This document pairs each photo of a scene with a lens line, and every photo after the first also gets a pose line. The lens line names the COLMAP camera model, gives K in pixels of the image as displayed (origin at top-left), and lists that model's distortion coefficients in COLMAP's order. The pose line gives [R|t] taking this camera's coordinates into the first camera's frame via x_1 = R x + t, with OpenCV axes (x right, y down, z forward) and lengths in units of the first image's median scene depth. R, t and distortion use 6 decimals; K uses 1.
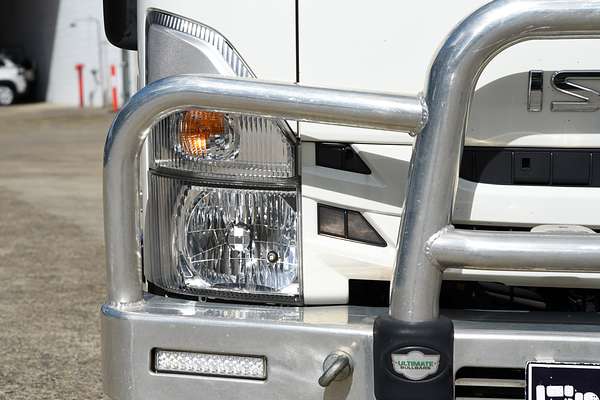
lens RADIAL K [[1208.0, 0, 300.0], [0, 1208.0, 199.9], [0, 0, 1]] dist [0.103085, 0.000000]
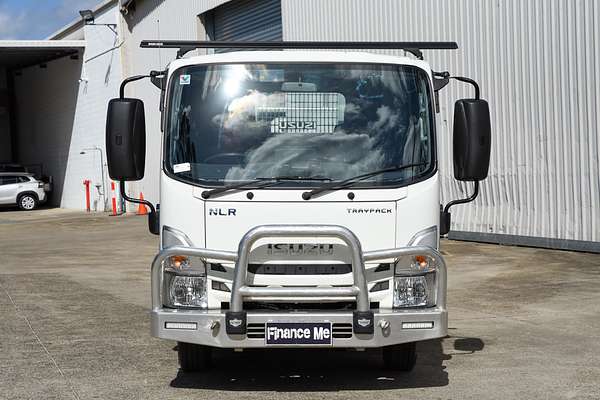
lens RADIAL K [[1059.9, 0, 301.6], [0, 1059.9, 198.7], [0, 0, 1]] dist [0.289763, 0.000000]
pose [[0.999304, -0.010366, 0.035834, 0.169702], [0.012934, 0.997307, -0.072185, -0.007594], [-0.034989, 0.072598, 0.996747, -2.159852]]
